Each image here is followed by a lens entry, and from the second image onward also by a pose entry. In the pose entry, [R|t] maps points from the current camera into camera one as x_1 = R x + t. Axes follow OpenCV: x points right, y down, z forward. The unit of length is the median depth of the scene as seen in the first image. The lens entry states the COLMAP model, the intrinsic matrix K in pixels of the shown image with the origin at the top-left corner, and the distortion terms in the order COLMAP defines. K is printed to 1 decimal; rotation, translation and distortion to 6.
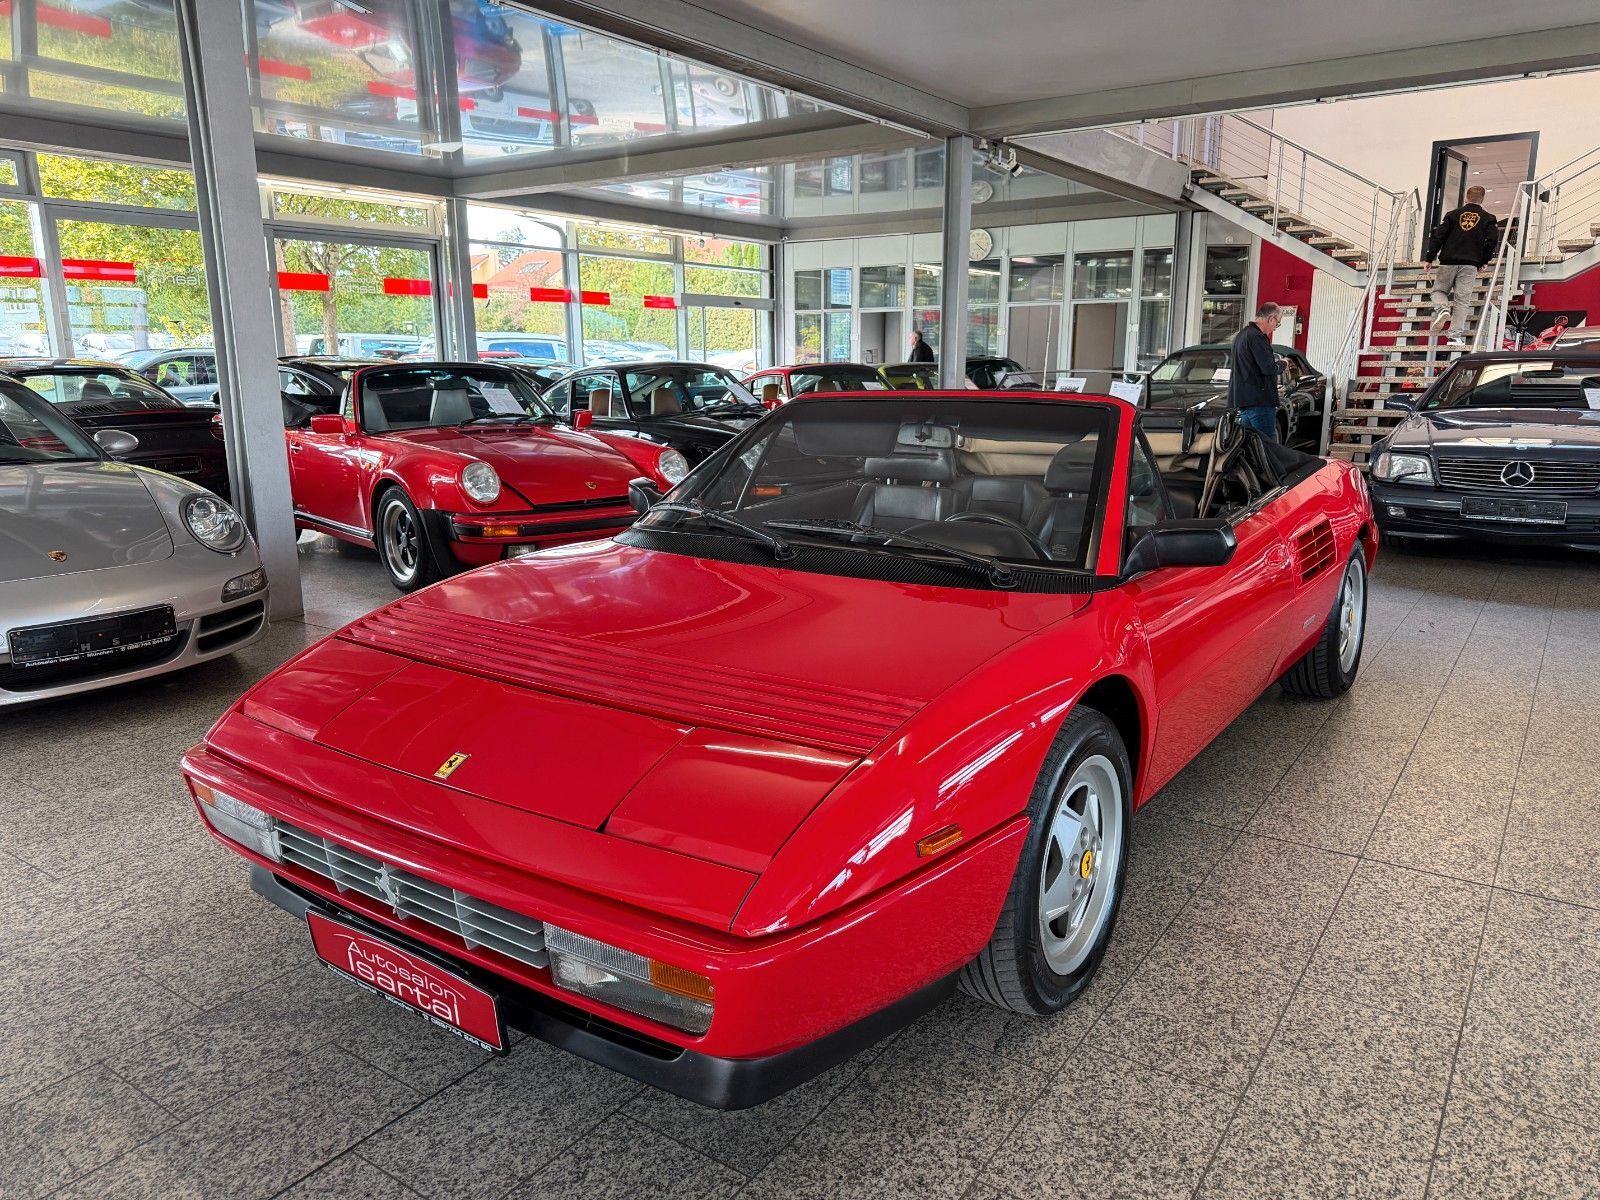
lens RADIAL K [[1160.8, 0, 789.1], [0, 1160.8, 609.1], [0, 0, 1]] dist [0.022943, -0.028468]
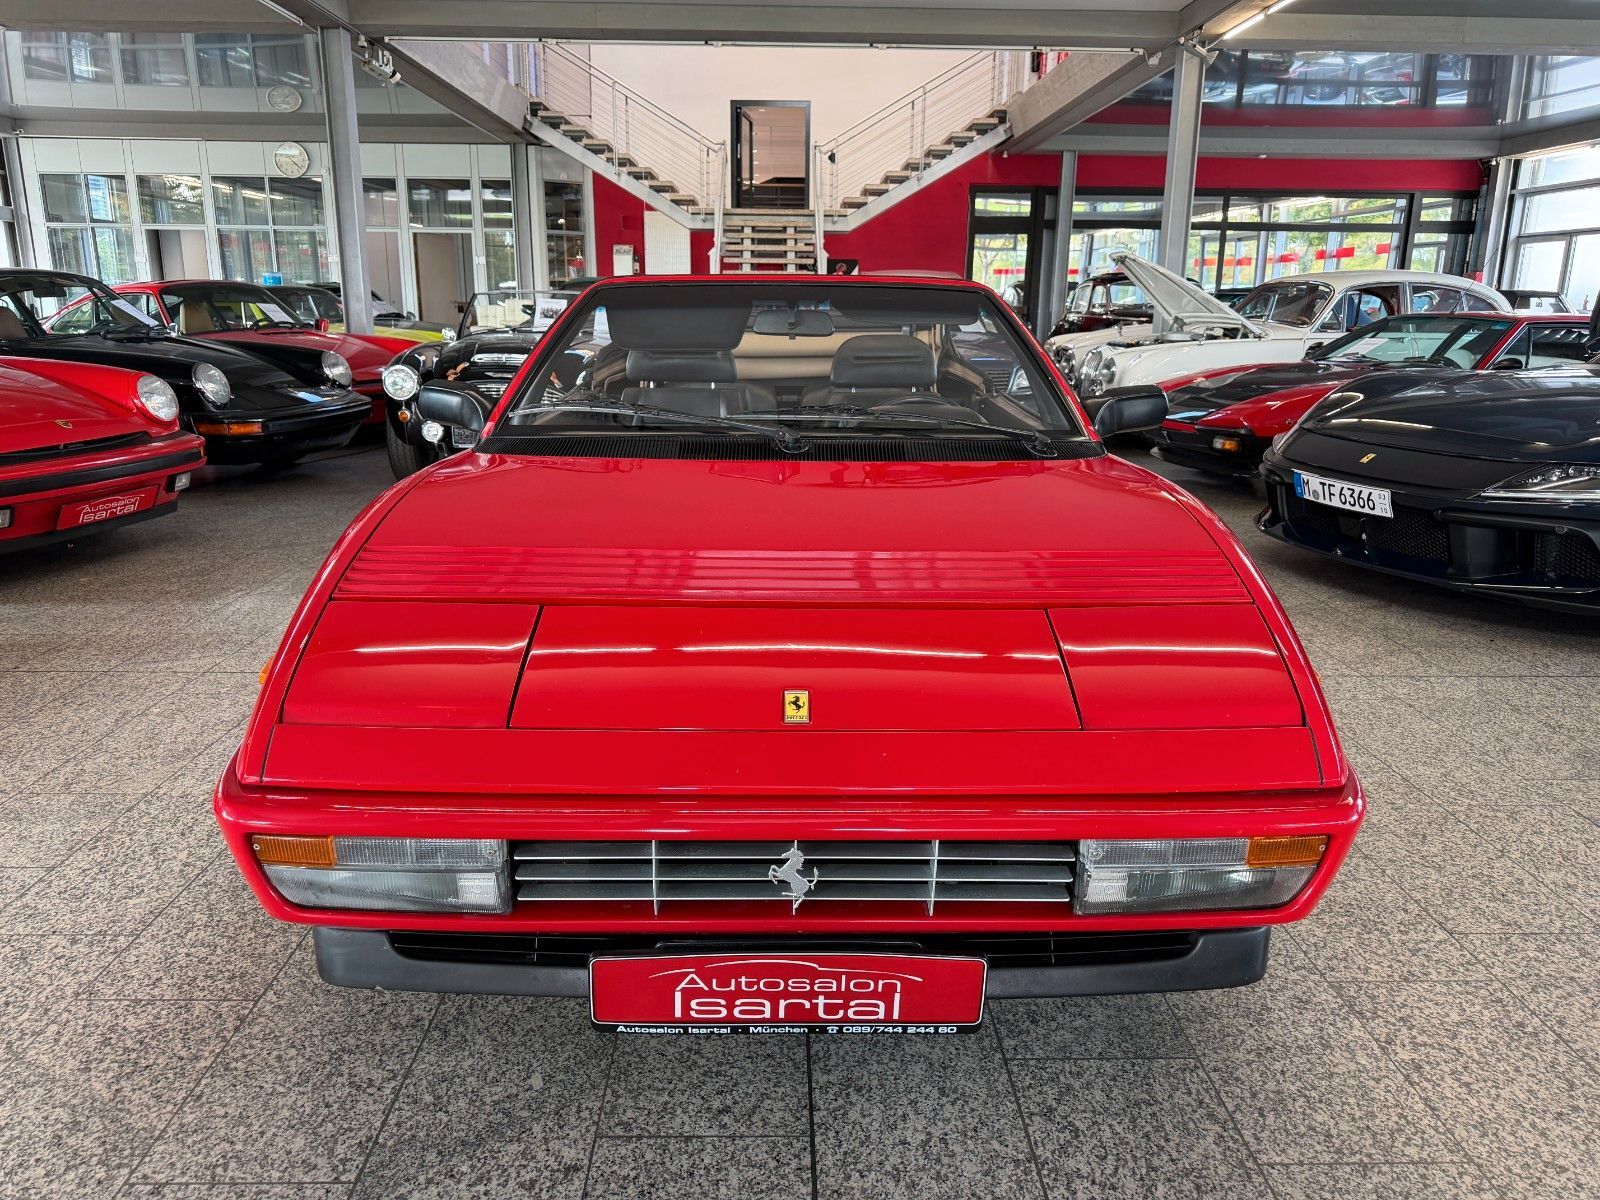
lens RADIAL K [[1160.8, 0, 808.4], [0, 1160.8, 597.1], [0, 0, 1]] dist [0.022943, -0.028468]
pose [[0.796486, -0.132419, 0.589979, -0.346149], [0.112528, 0.991141, 0.070544, 0.004801], [-0.594093, 0.010202, 0.804331, 0.180628]]
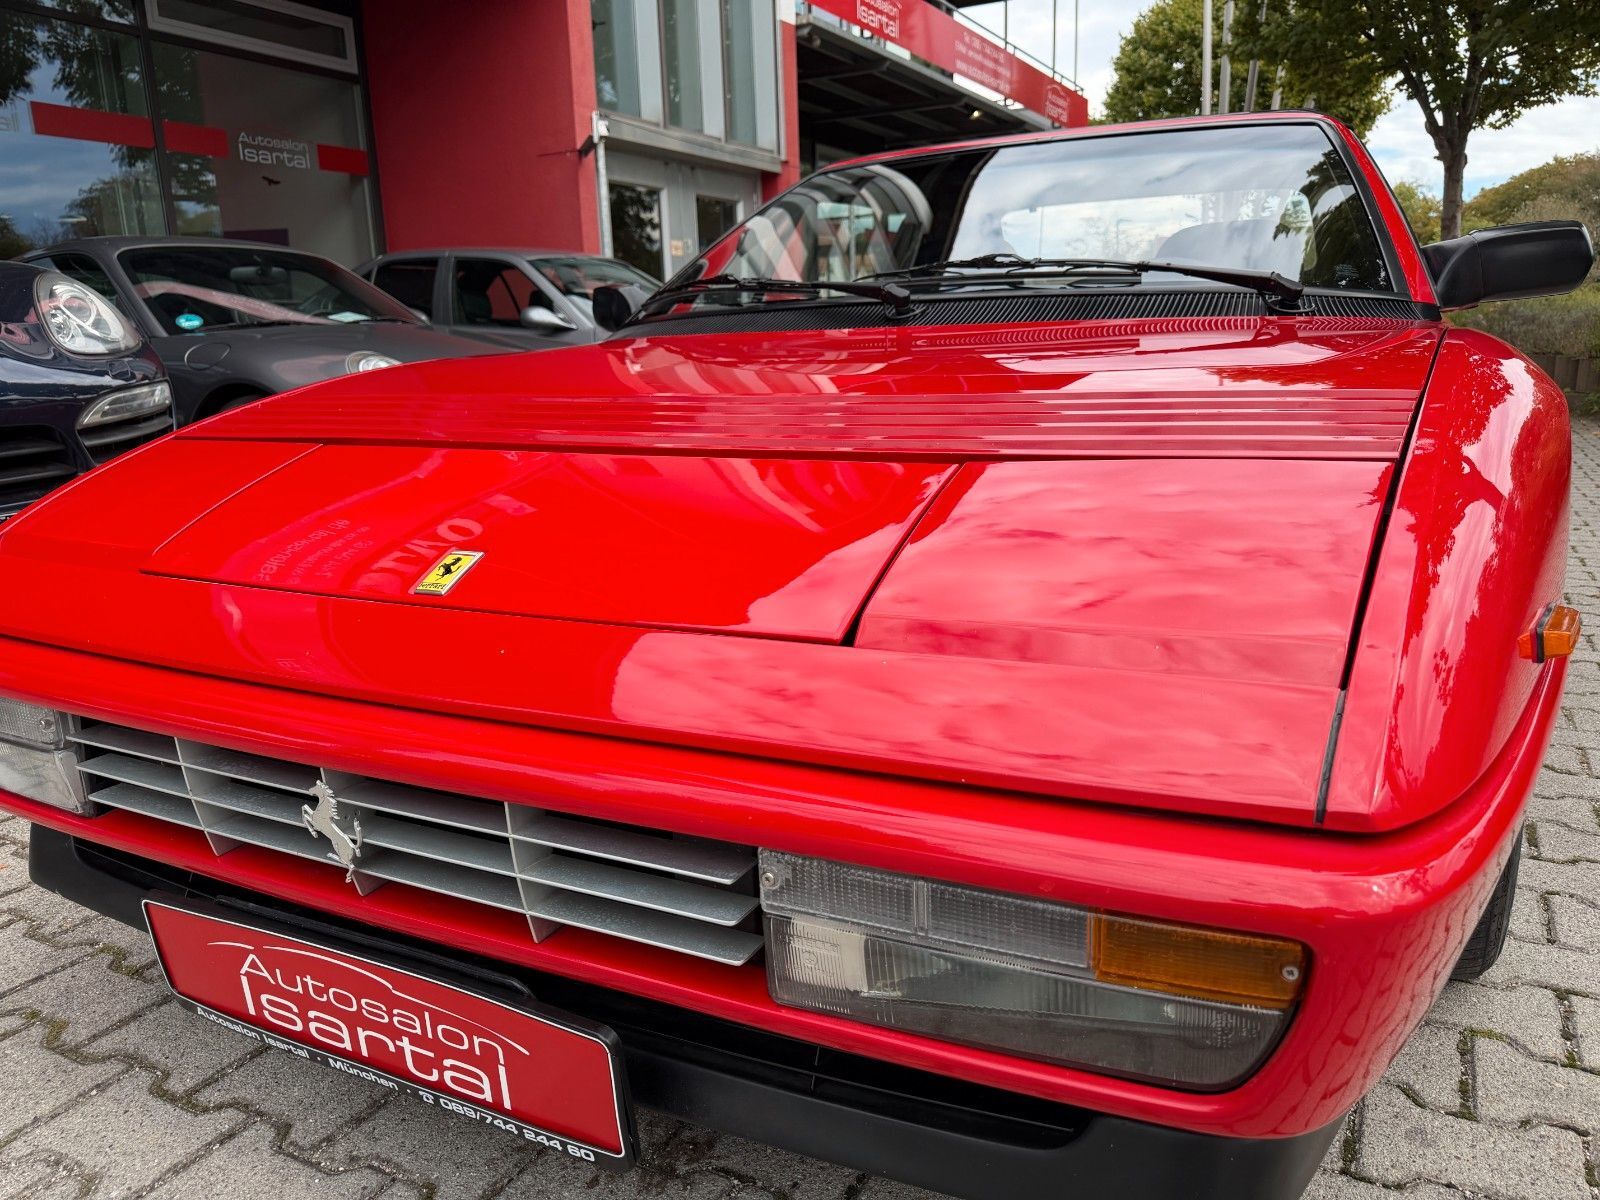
lens RADIAL K [[1160.8, 0, 800.4], [0, 1160.8, 613.6], [0, 0, 1]] dist [0.022943, -0.028468]
pose [[0.989151, -0.046687, 0.139286, -0.102185], [0.046117, 0.998909, 0.007323, 0.073797], [-0.139476, -0.000820, 0.990225, 0.238938]]
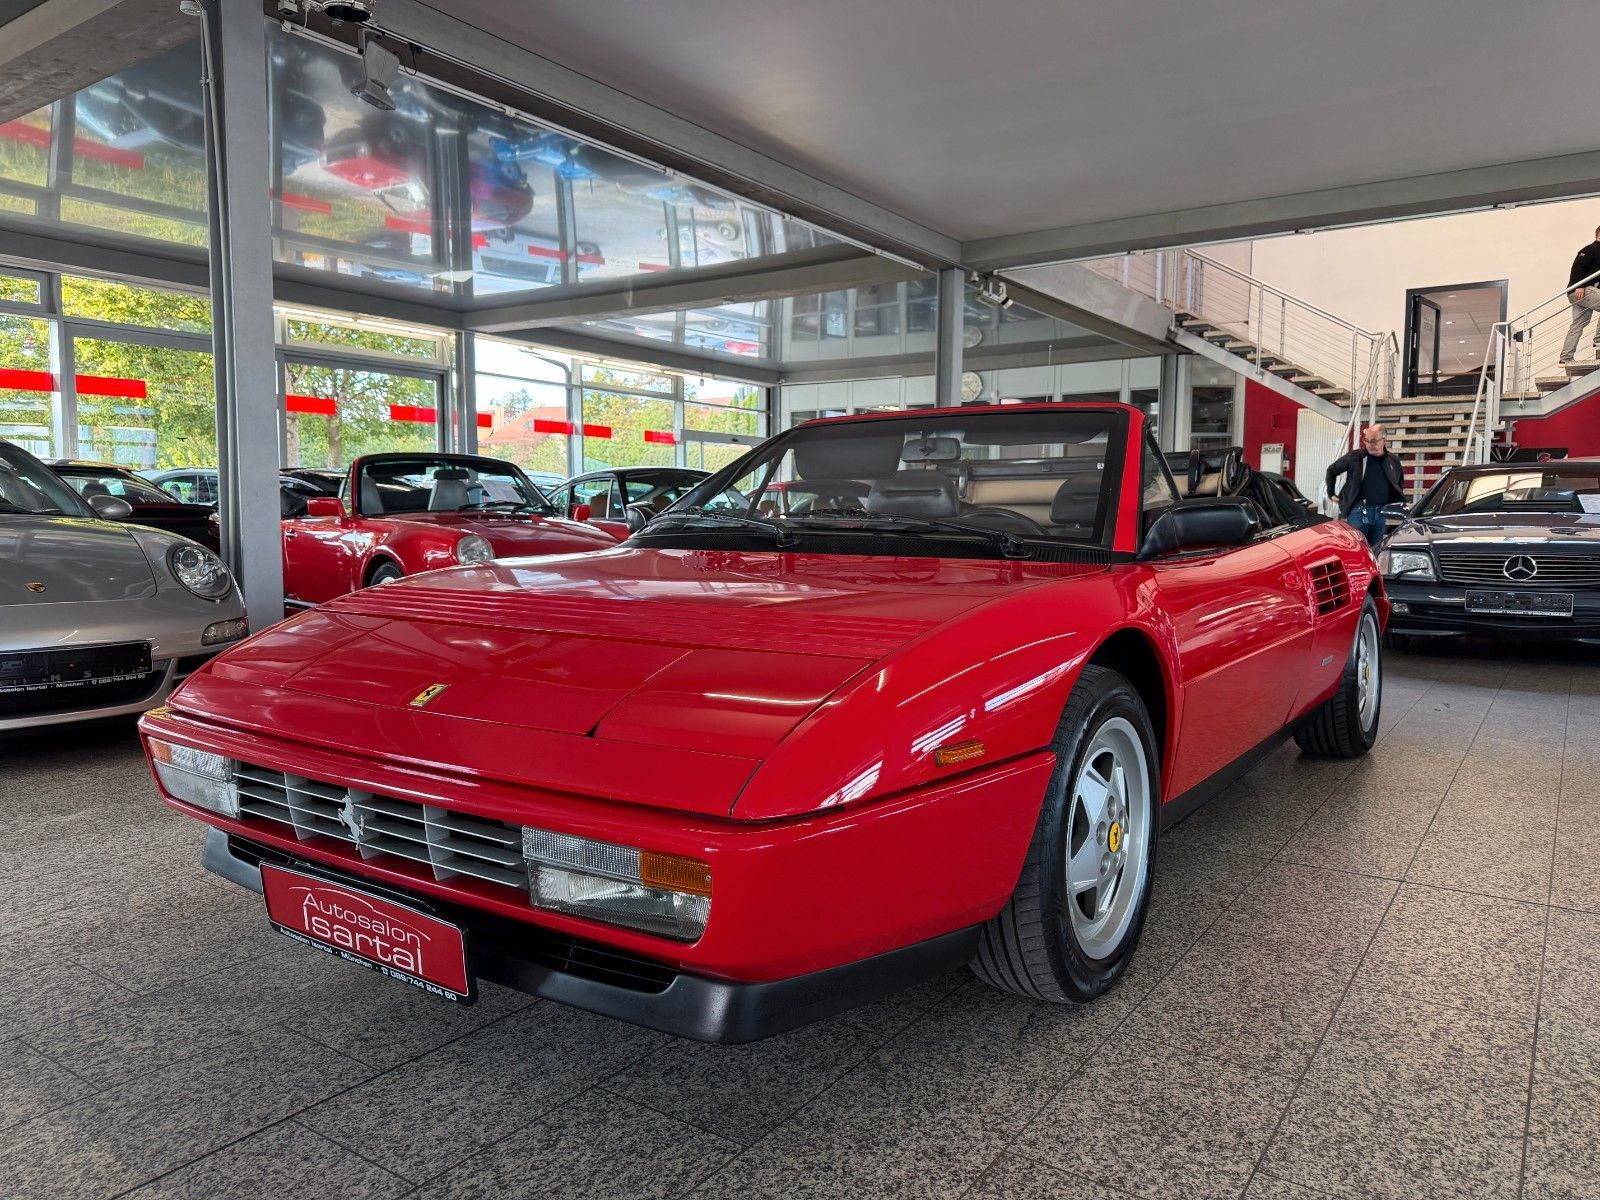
lens RADIAL K [[1160.8, 0, 784.1], [0, 1160.8, 603.4], [0, 0, 1]] dist [0.022943, -0.028468]
pose [[0.999928, 0.011836, 0.001761, -0.004864], [-0.011470, 0.989978, -0.140752, 0.090261], [-0.003409, 0.140721, 0.990043, 0.034581]]
